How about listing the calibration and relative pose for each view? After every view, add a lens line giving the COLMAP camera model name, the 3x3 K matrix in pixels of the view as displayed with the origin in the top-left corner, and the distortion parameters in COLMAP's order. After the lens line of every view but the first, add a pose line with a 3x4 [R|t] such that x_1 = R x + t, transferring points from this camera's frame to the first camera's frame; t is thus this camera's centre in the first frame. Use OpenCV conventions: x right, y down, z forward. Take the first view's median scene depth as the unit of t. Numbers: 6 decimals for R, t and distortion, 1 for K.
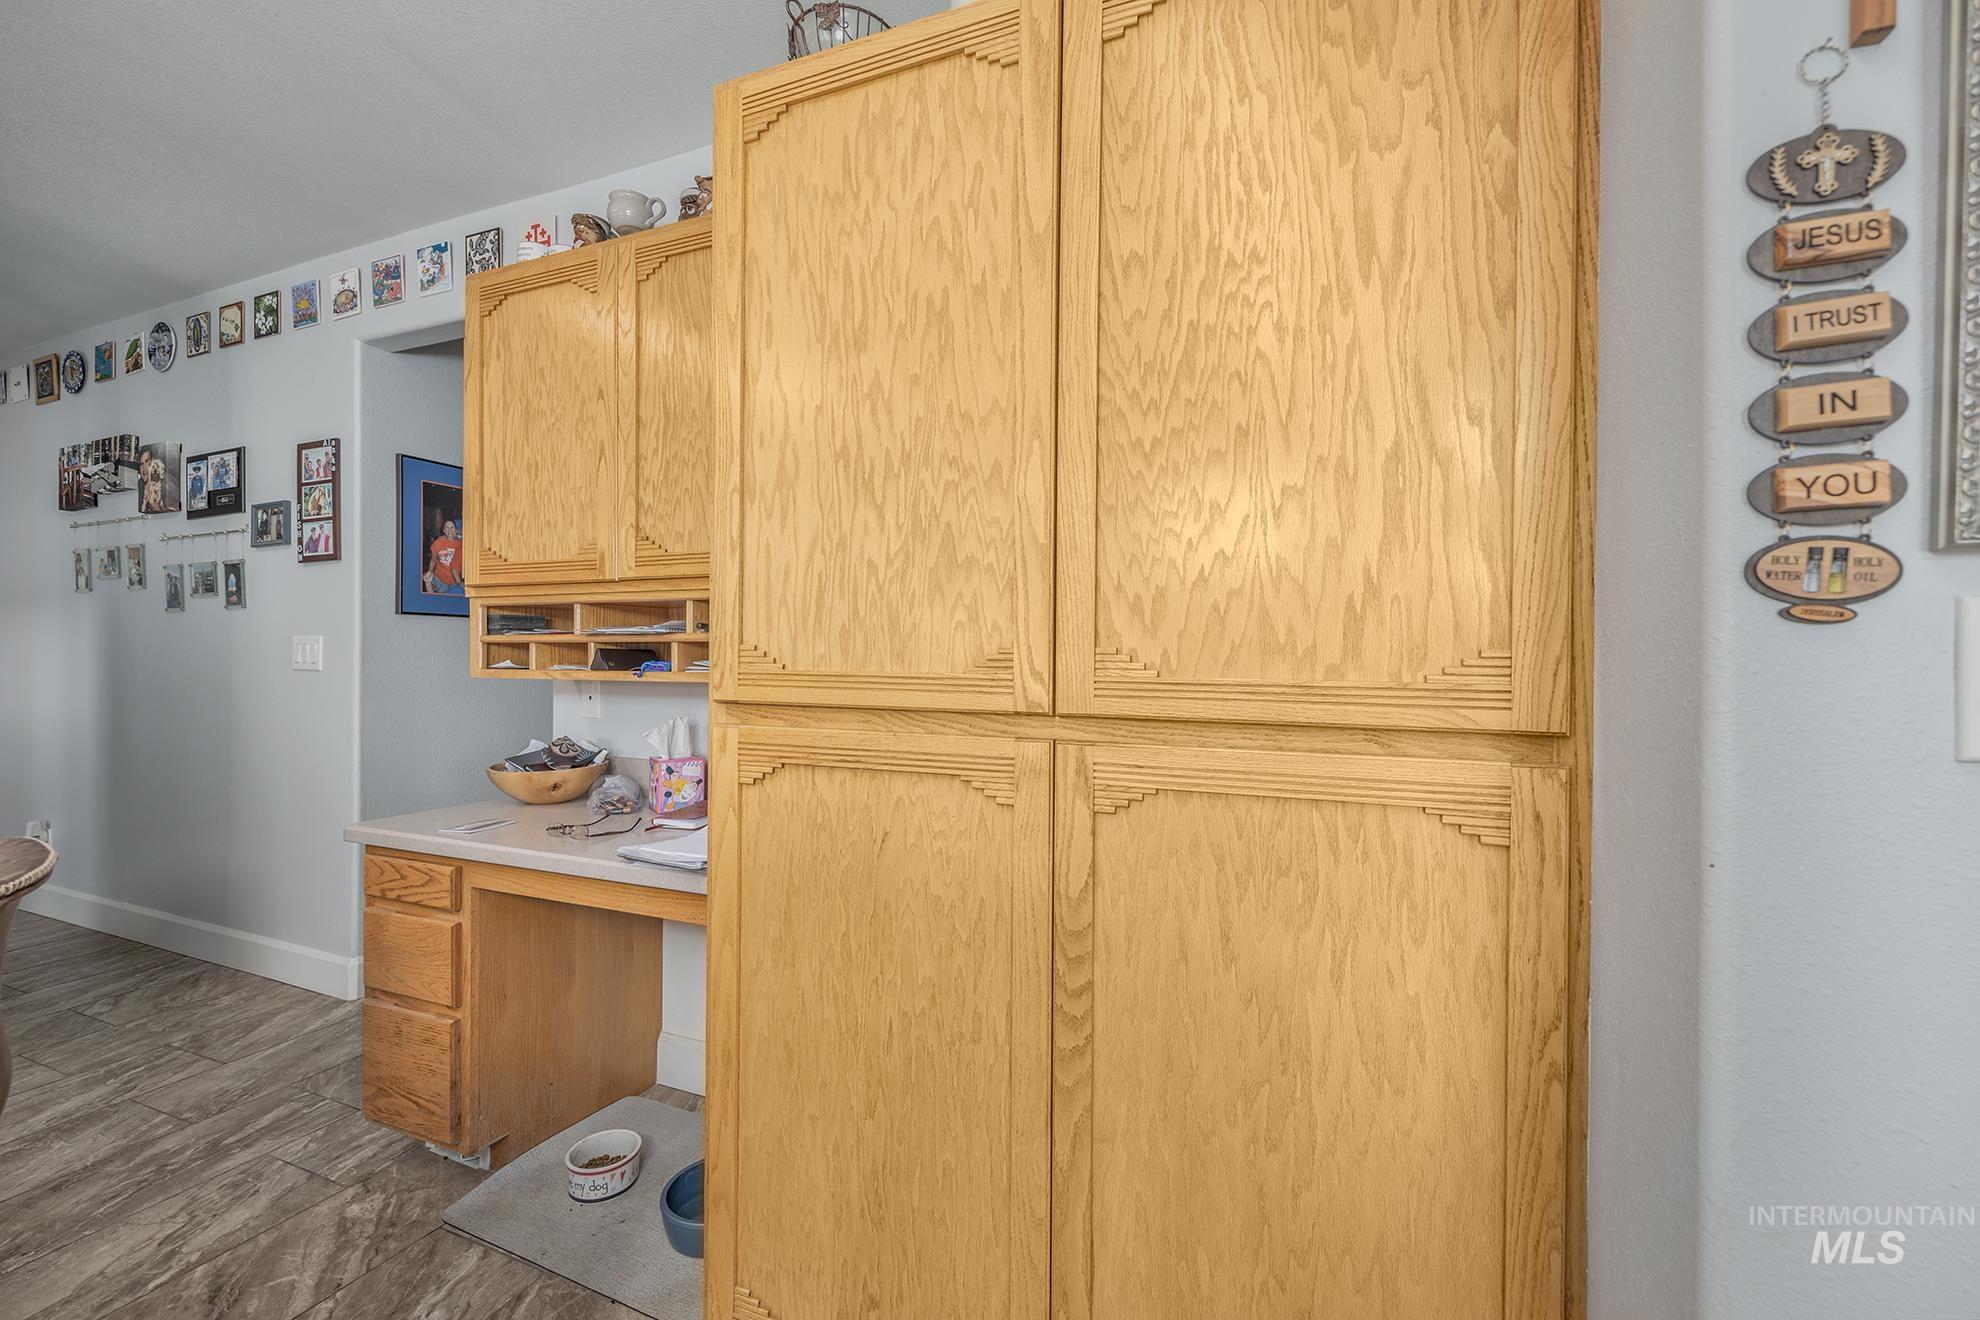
lens RADIAL K [[813.6, 0, 985.8], [0, 813.6, 657.1], [0, 0, 1]] dist [0.002839, -0.002519]
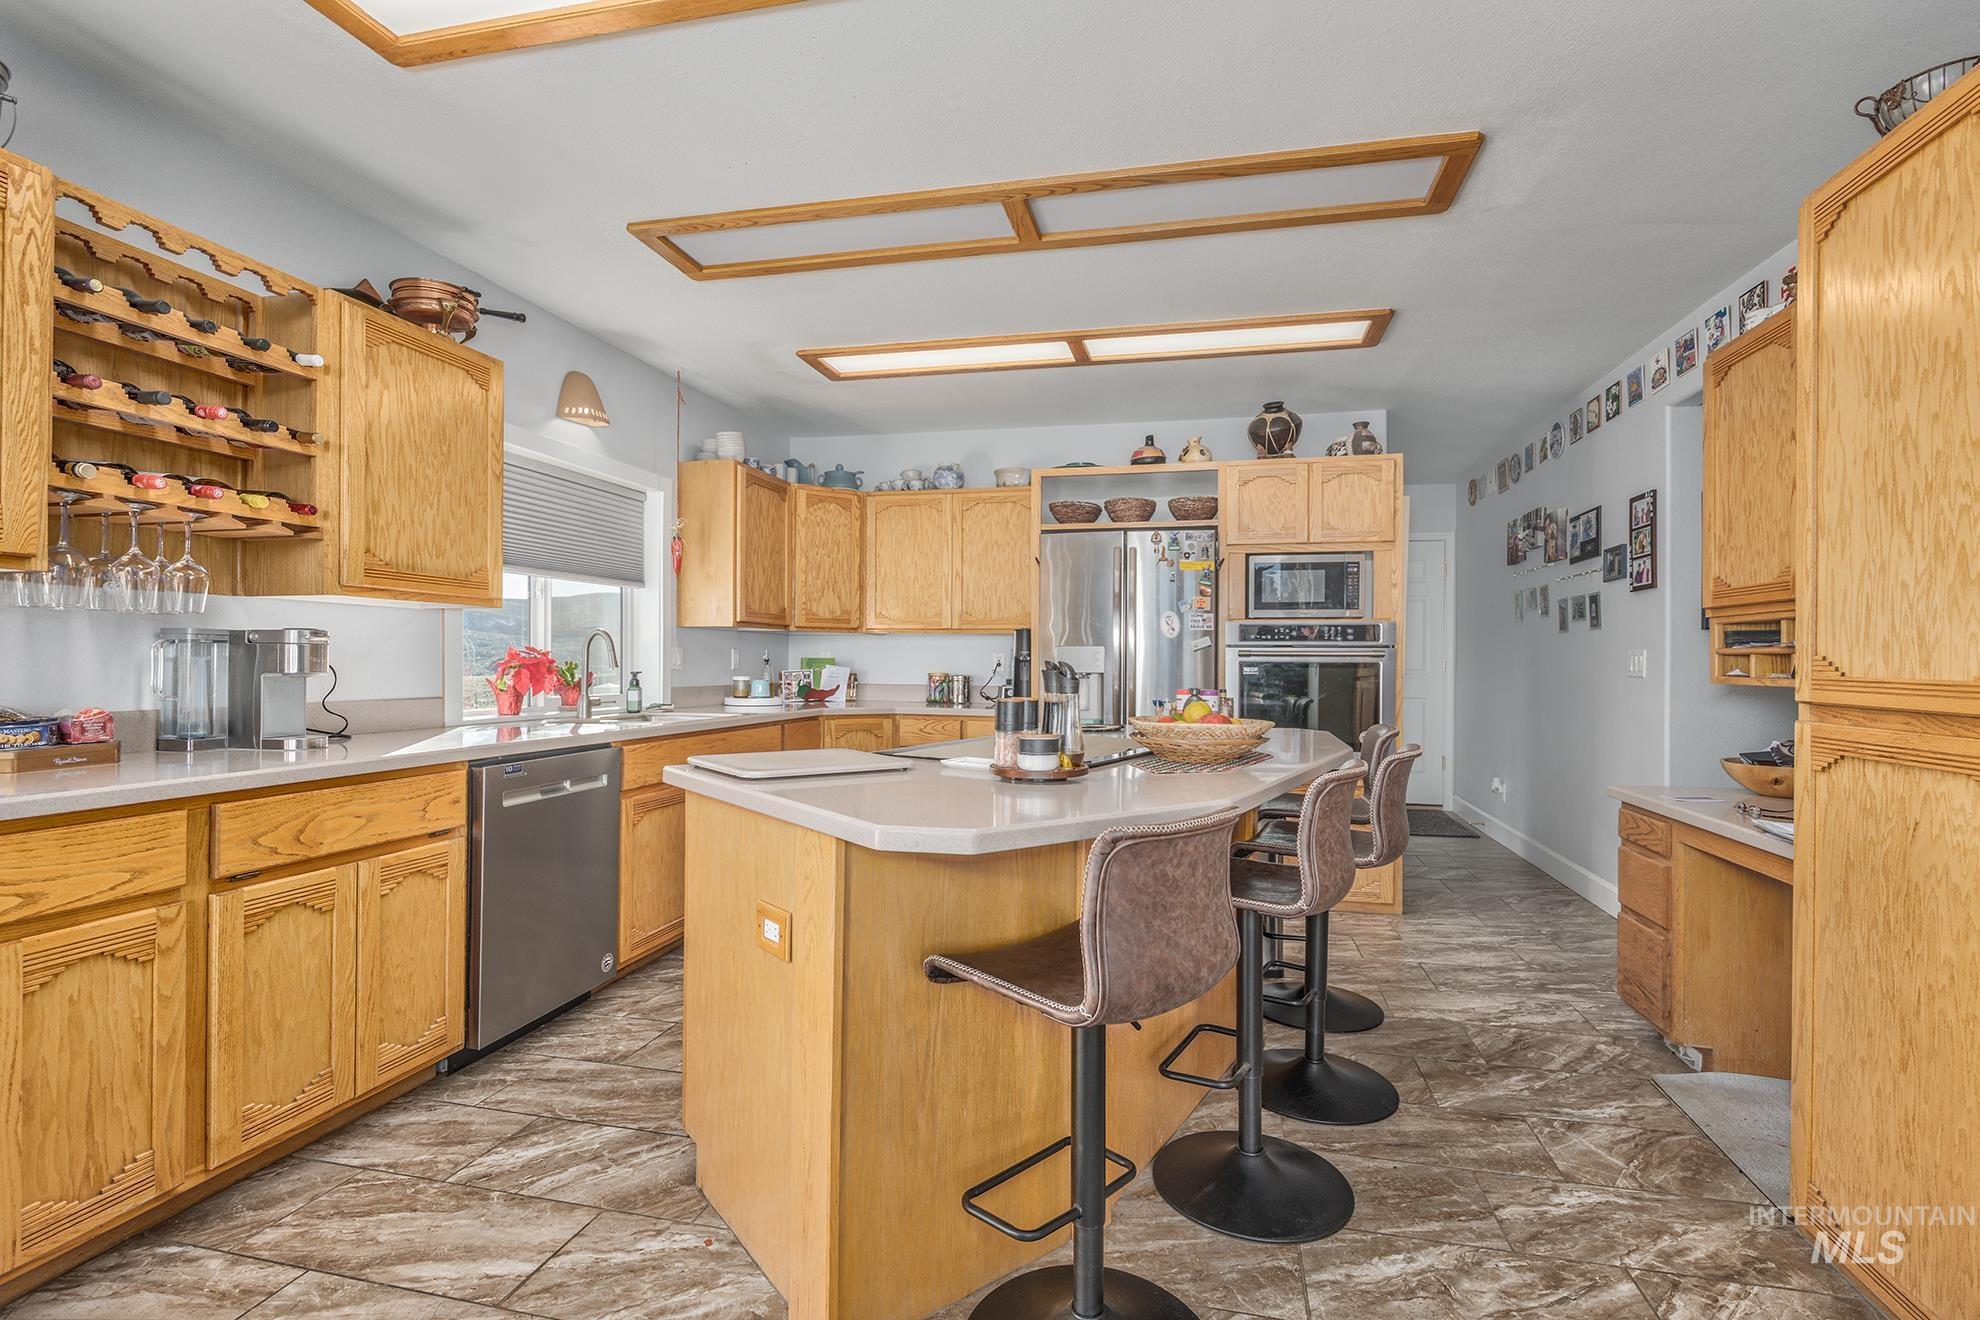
lens RADIAL K [[933.6, 0, 1005.9], [0, 933.6, 658.8], [0, 0, 1]] dist [0.010941, -0.004623]
pose [[0.174546, -0.004610, -0.984638, 0.745255], [-0.006297, 0.999963, -0.005798, 0.004321], [0.984629, 0.007212, 0.174510, -0.371129]]
